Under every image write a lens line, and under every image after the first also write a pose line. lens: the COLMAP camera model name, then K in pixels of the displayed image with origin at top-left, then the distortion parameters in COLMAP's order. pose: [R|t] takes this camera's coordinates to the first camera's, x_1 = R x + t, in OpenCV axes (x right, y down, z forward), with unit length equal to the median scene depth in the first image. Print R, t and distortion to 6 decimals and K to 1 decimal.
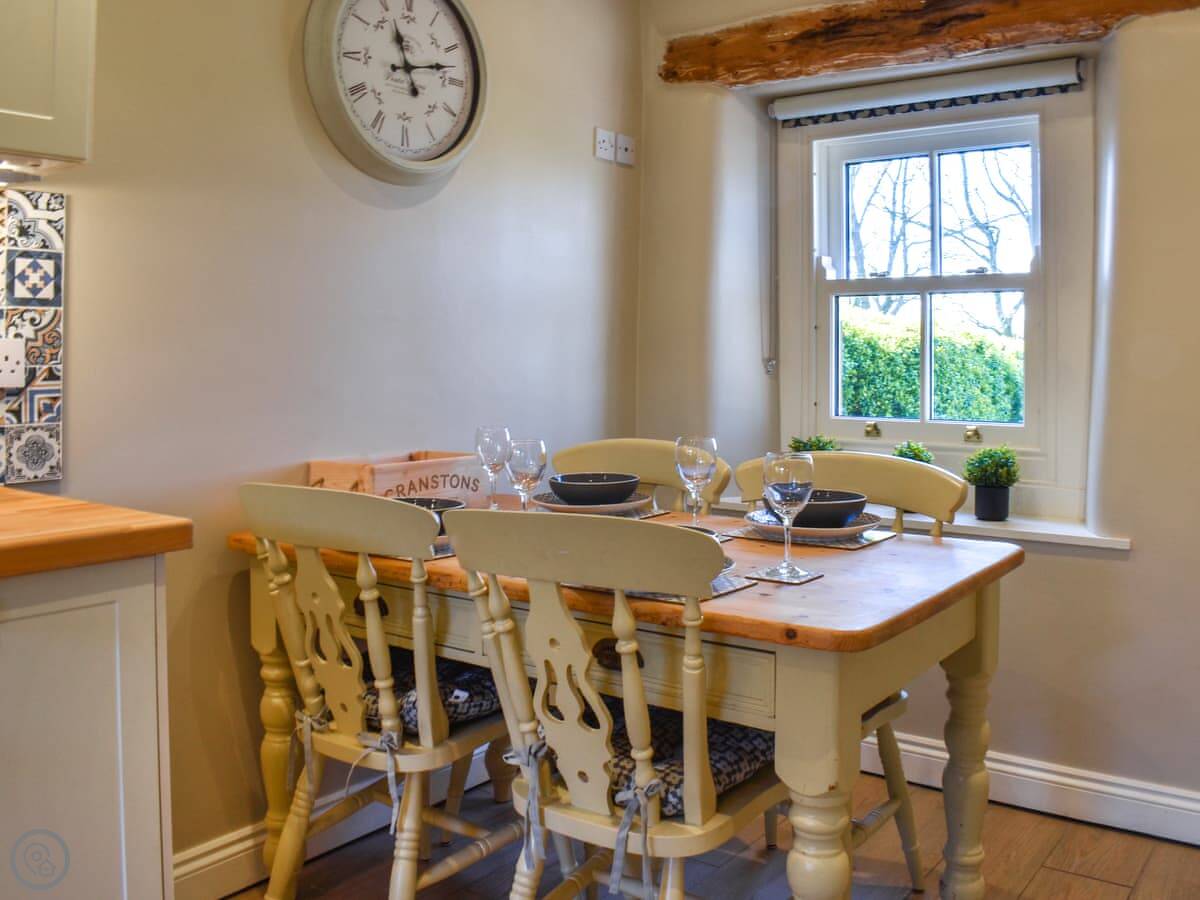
lens RADIAL K [[1083.3, 0, 601.0], [0, 1083.3, 371.0], [0, 0, 1]] dist [-0.106483, 0.001271]
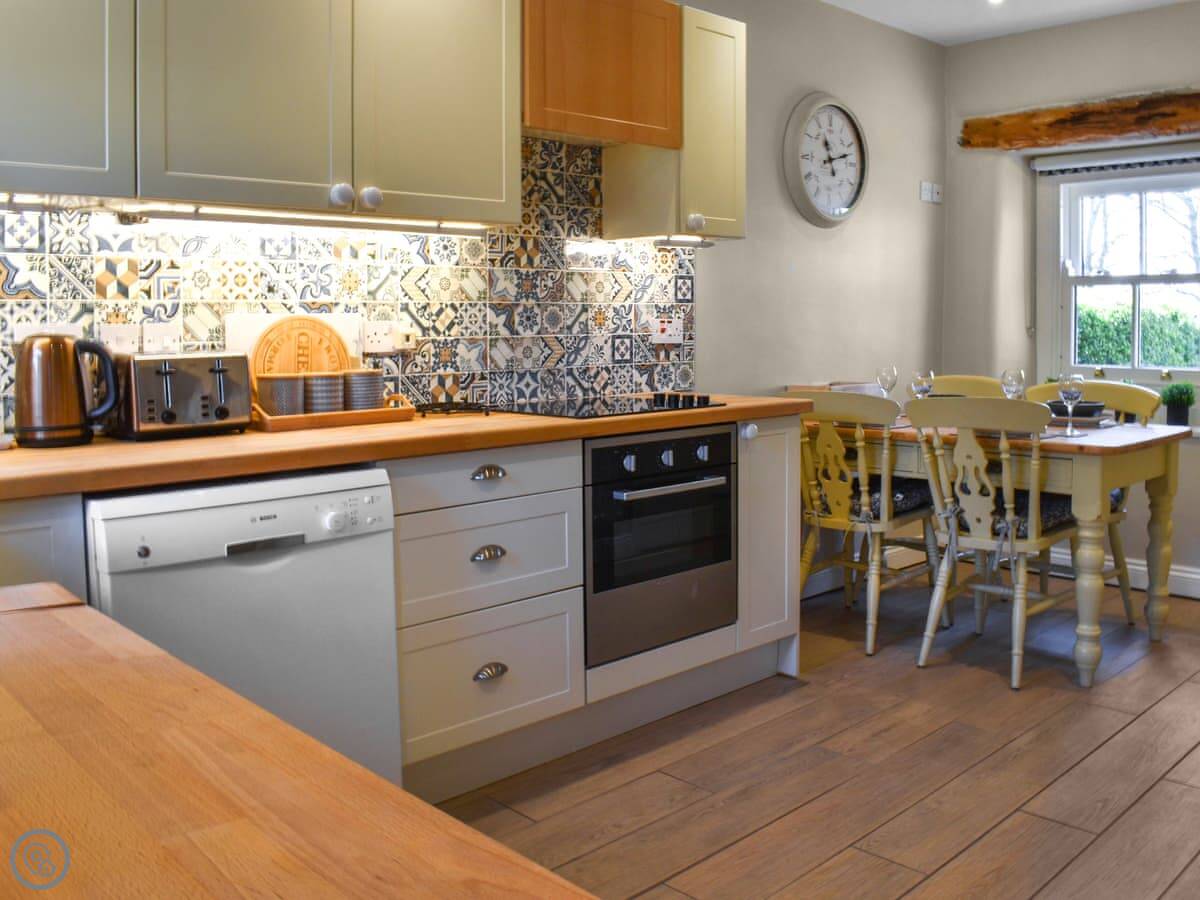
lens RADIAL K [[1053.8, 0, 626.6], [0, 1053.8, 375.3], [0, 0, 1]] dist [-0.099951, 0.005405]
pose [[0.987982, 0.003098, -0.154537, -0.214290], [0.002693, 0.999302, 0.037248, 0.000584], [0.154544, -0.037216, 0.987285, -0.644704]]
